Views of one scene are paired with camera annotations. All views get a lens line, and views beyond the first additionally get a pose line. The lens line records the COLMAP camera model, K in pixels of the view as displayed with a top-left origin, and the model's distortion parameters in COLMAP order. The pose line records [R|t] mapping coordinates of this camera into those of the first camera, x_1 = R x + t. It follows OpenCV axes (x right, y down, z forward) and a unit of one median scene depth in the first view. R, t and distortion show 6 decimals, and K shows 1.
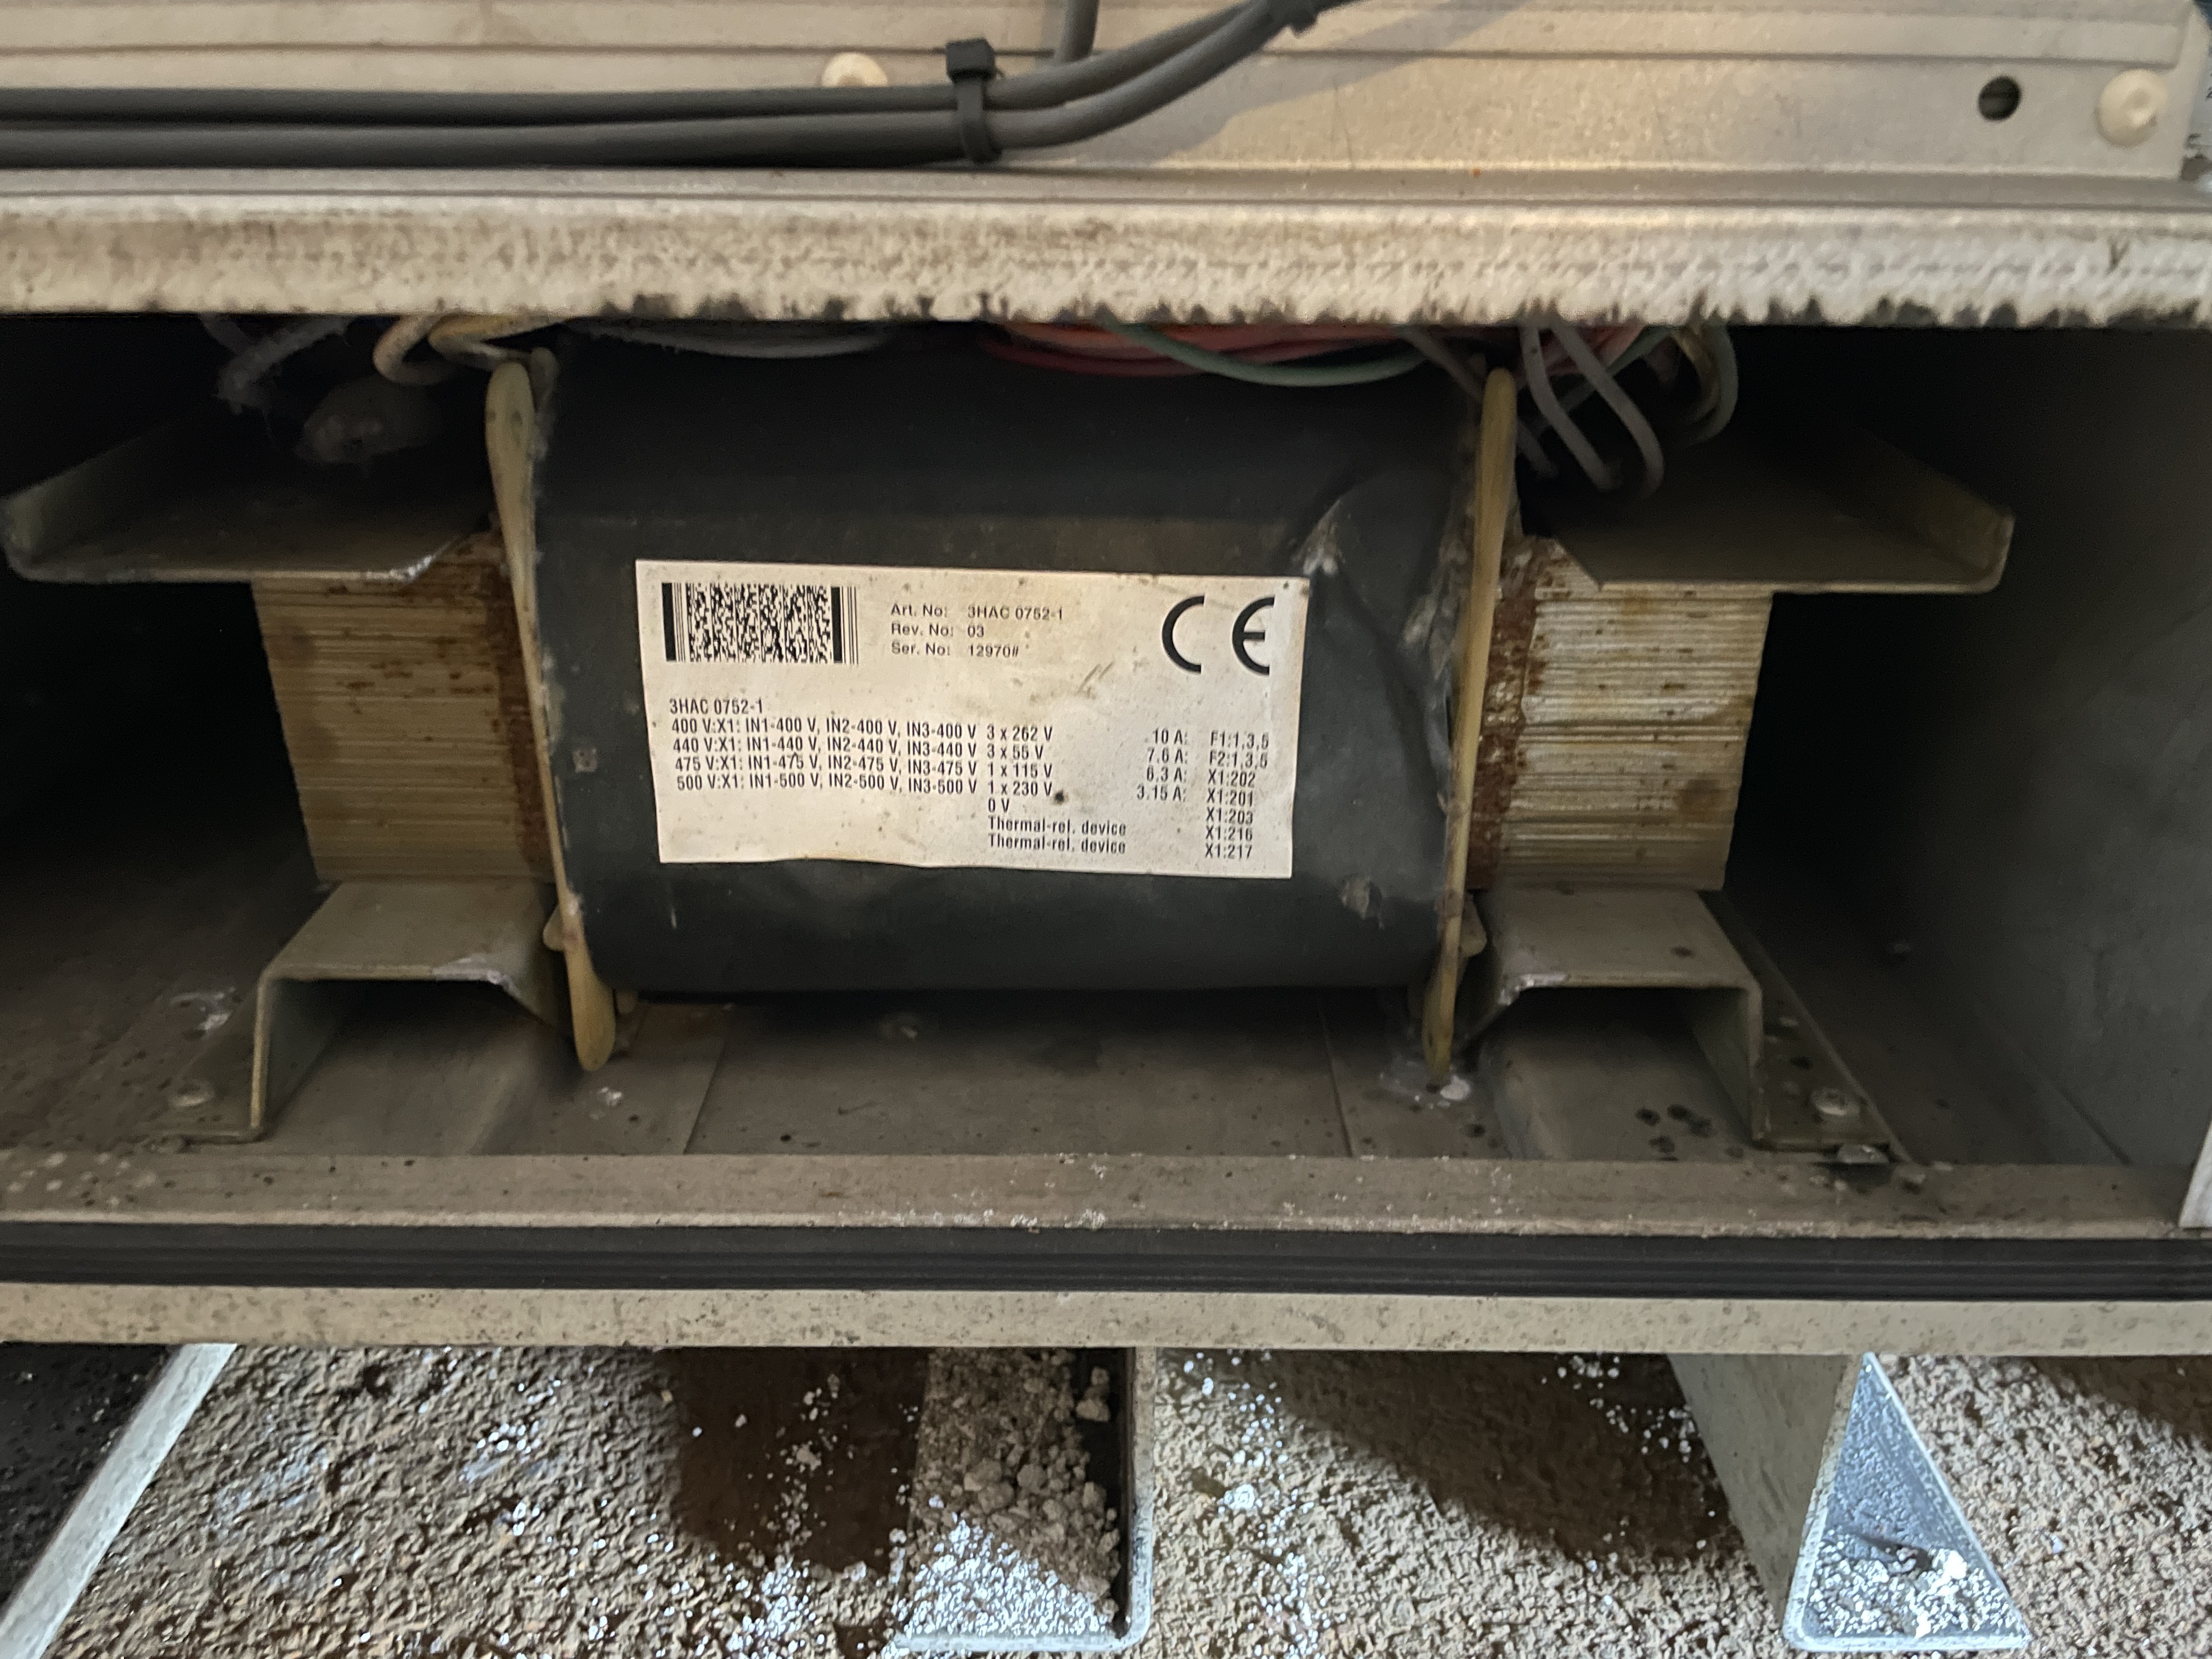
lens RADIAL K [[1717.5, 0, 1099.5], [0, 1717.5, 839.1], [0, 0, 1]] dist [0.058244, -0.077260]
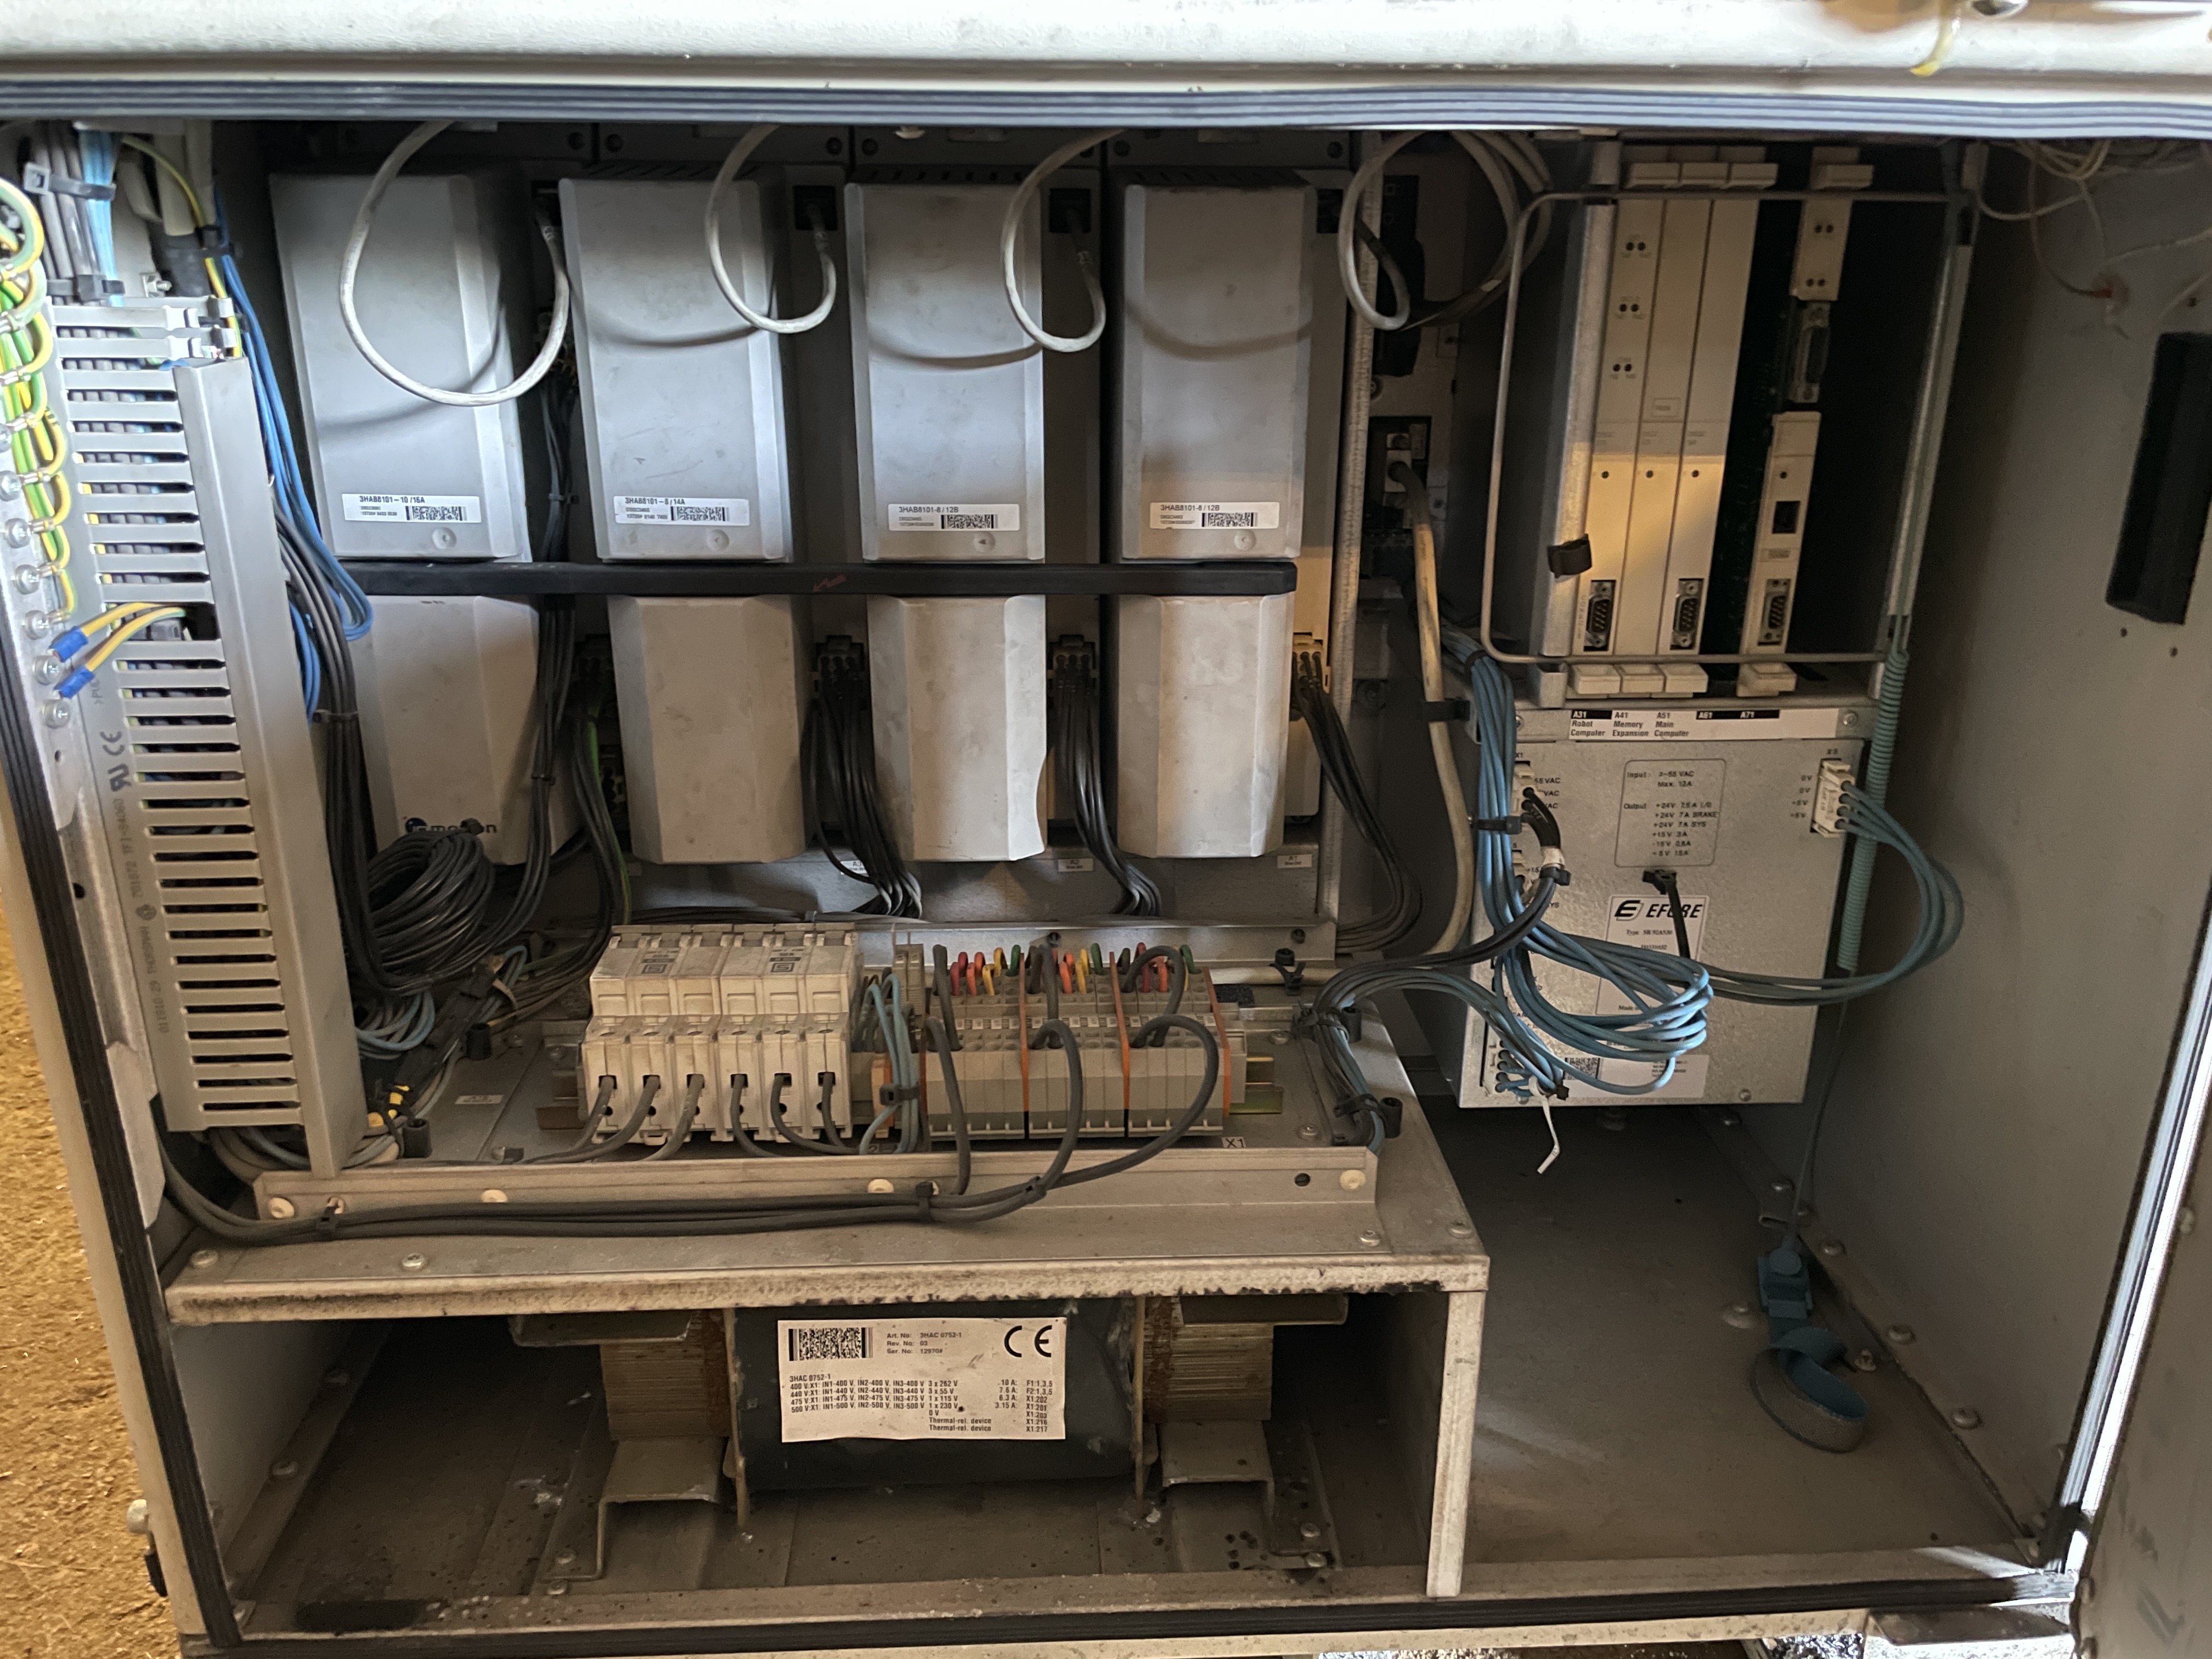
lens RADIAL K [[1717.5, 0, 1104.6], [0, 1717.5, 819.6], [0, 0, 1]] dist [0.058244, -0.077260]
pose [[0.998457, -0.016661, 0.052980, 0.060611], [0.021594, 0.995343, -0.093947, -0.605607], [-0.051168, 0.094946, 0.994167, -1.409604]]
